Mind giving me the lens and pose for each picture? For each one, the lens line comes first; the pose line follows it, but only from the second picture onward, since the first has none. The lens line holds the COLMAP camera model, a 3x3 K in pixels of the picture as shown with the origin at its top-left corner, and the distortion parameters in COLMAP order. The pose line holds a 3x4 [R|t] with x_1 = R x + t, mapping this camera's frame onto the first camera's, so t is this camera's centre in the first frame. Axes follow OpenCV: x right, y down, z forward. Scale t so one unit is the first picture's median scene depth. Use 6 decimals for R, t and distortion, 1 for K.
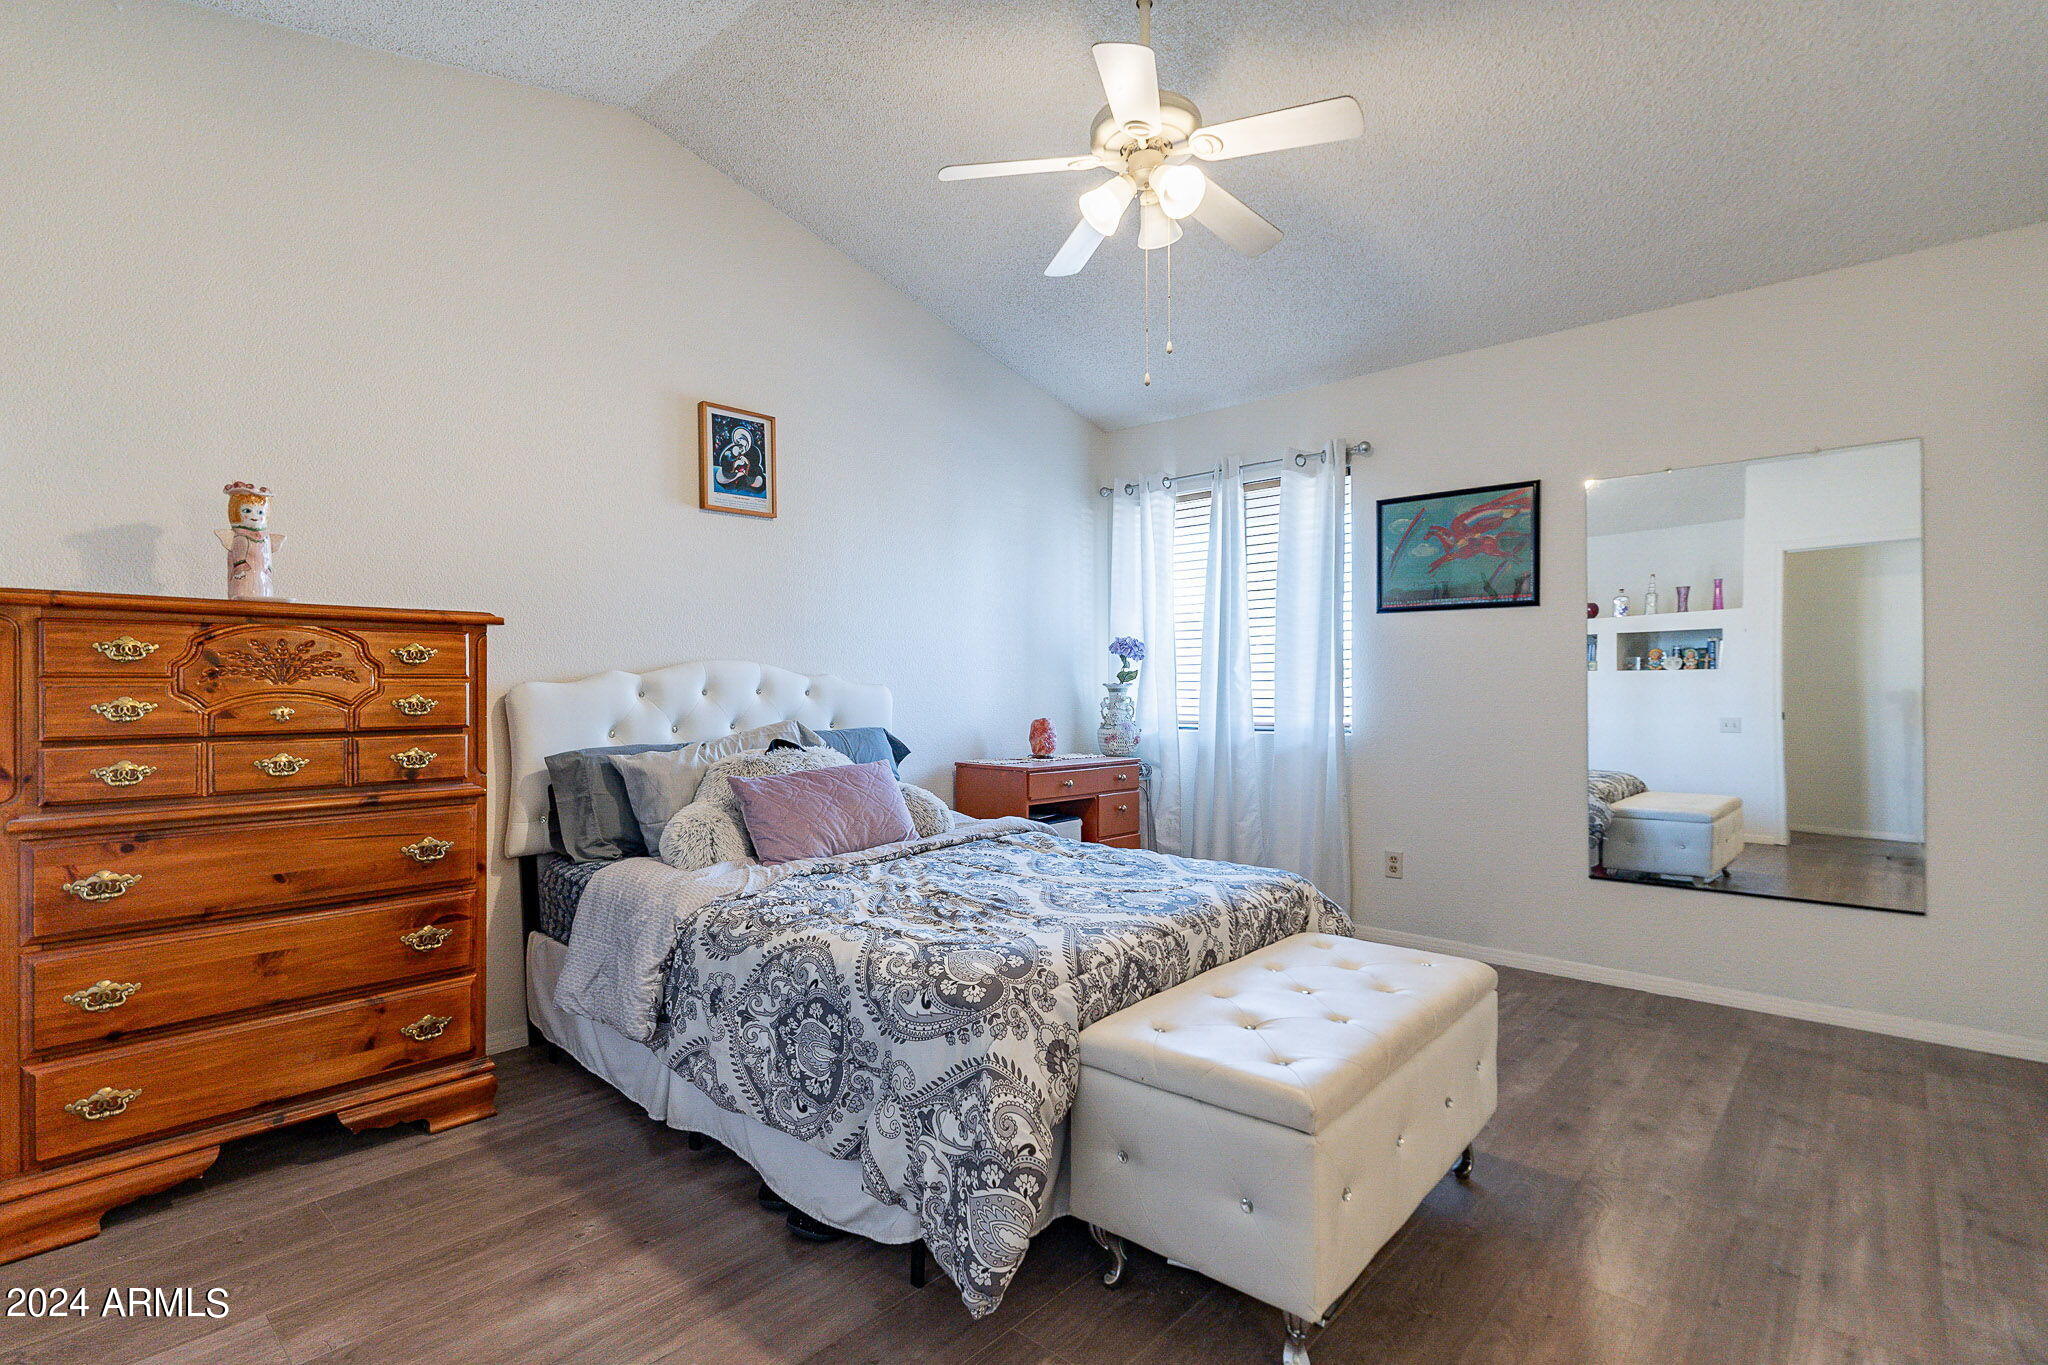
lens RADIAL K [[953.9, 0, 1021.6], [0, 953.9, 686.8], [0, 0, 1]] dist [-0.002862, -0.000937]
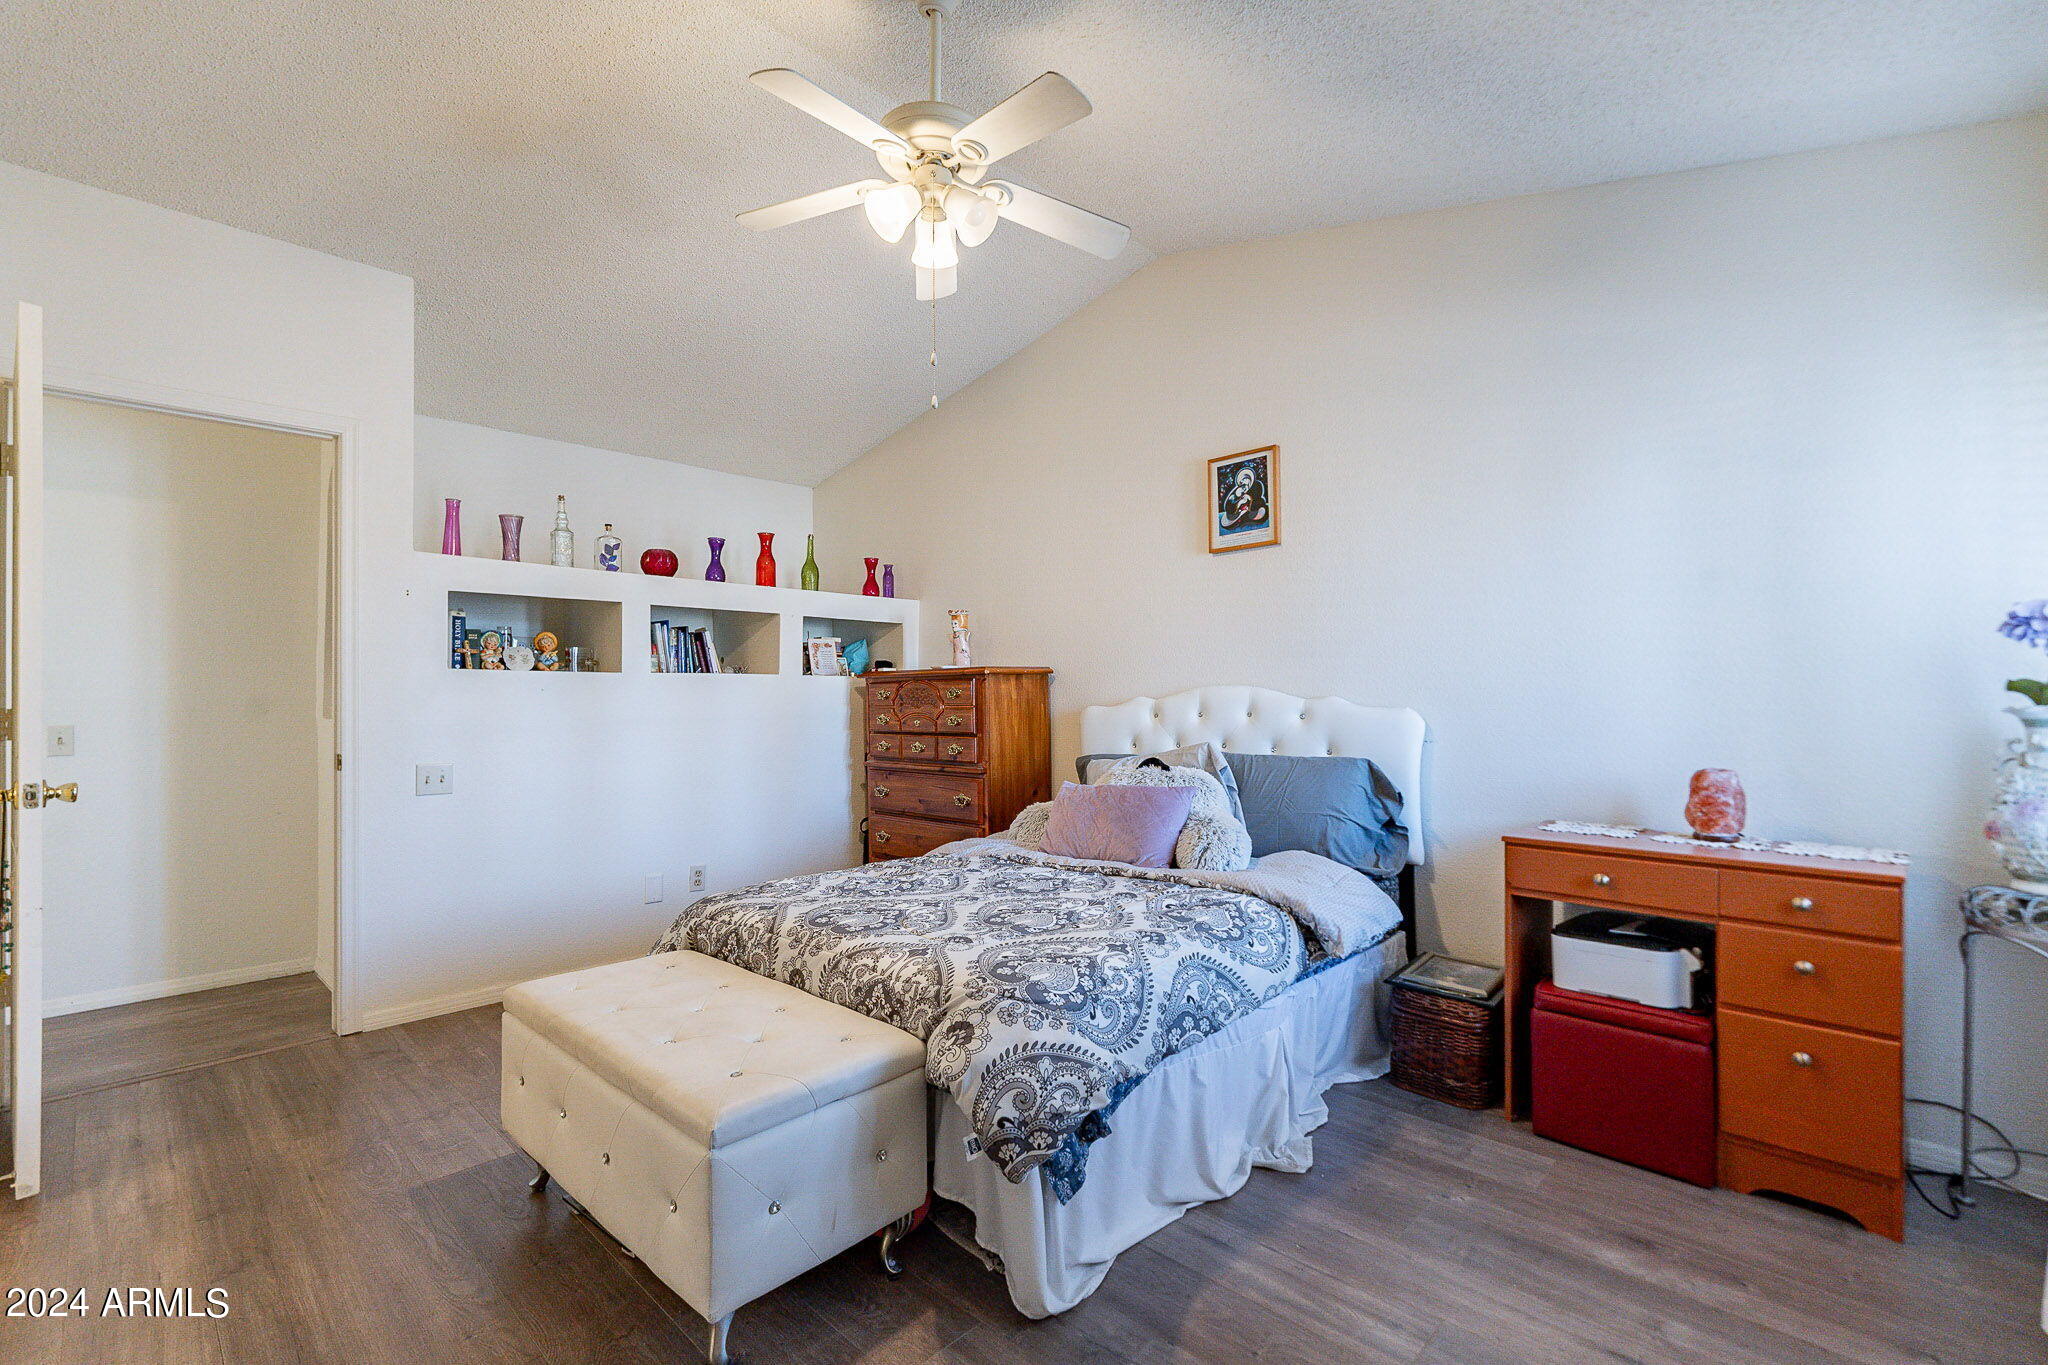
lens RADIAL K [[904.4, 0, 1014.0], [0, 904.4, 684.8], [0, 0, 1]] dist [-0.000304, -0.000102]
pose [[-0.022239, -0.014729, -0.999644, 0.736559], [0.004242, 0.999881, -0.014827, -0.014855], [0.999744, -0.004571, -0.022174, 0.774911]]
